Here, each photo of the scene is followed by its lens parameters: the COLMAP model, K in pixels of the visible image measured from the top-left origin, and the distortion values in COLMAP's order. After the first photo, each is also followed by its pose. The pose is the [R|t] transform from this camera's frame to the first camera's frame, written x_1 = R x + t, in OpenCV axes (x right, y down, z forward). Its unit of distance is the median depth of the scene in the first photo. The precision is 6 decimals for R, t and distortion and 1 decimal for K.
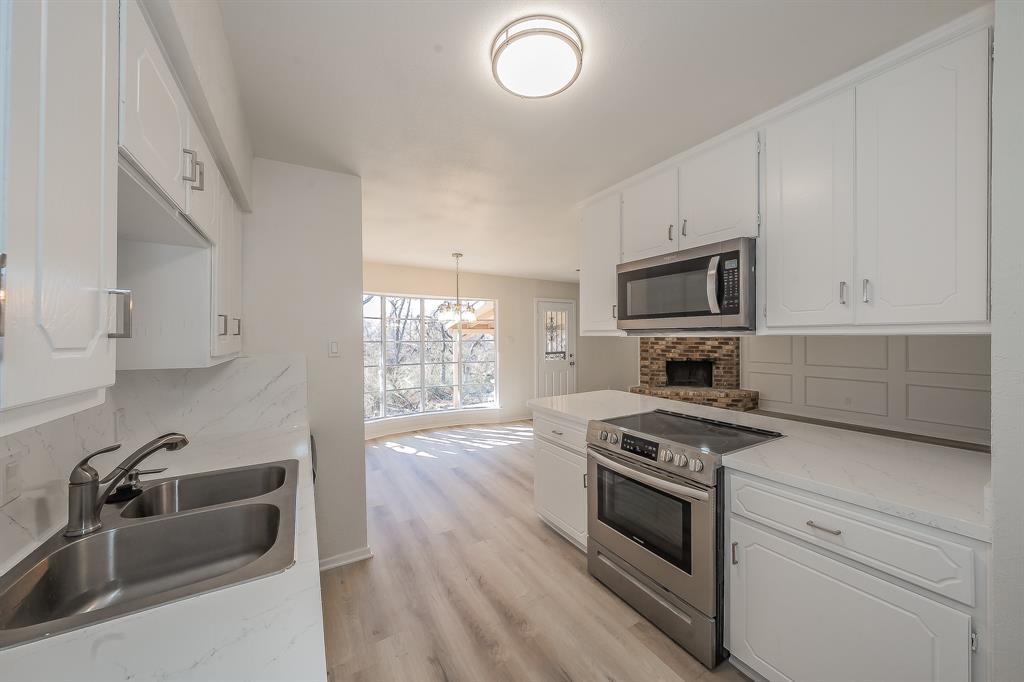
lens RADIAL K [[345.0, 0, 542.7], [0, 345.0, 339.4], [0, 0, 1]] dist [-0.000226, -0.000009]
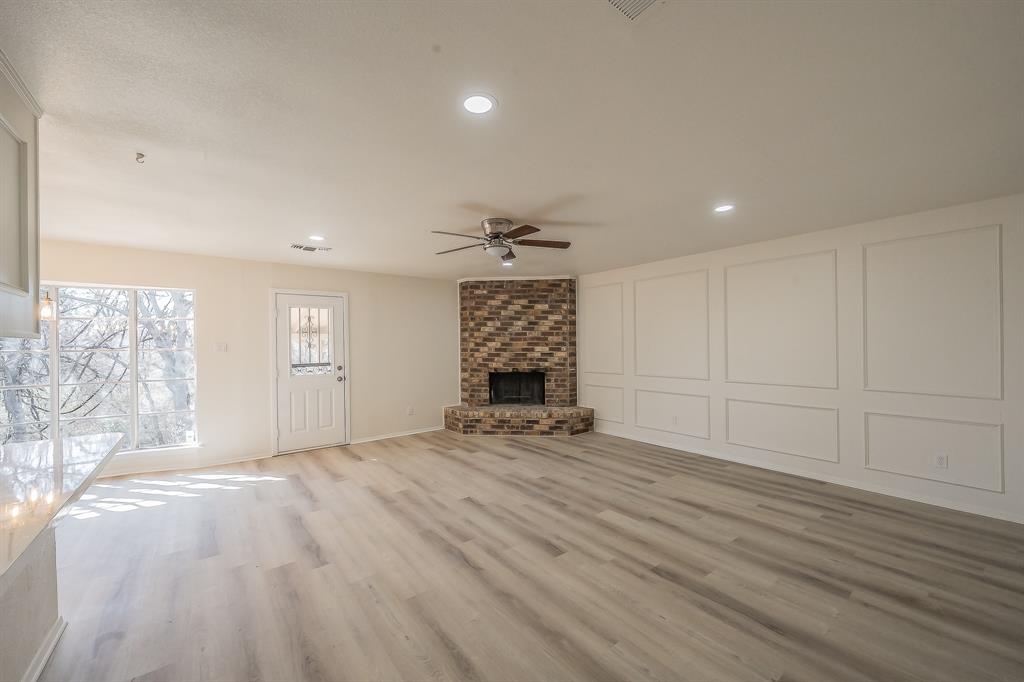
lens RADIAL K [[384.9, 0, 531.9], [0, 384.9, 344.5], [0, 0, 1]] dist [0.000105, -0.000030]
pose [[0.992847, -0.008900, 0.119059, 0.363869], [0.009455, 0.999947, -0.004096, 0.003353], [-0.119017, 0.005192, 0.992879, 0.123919]]
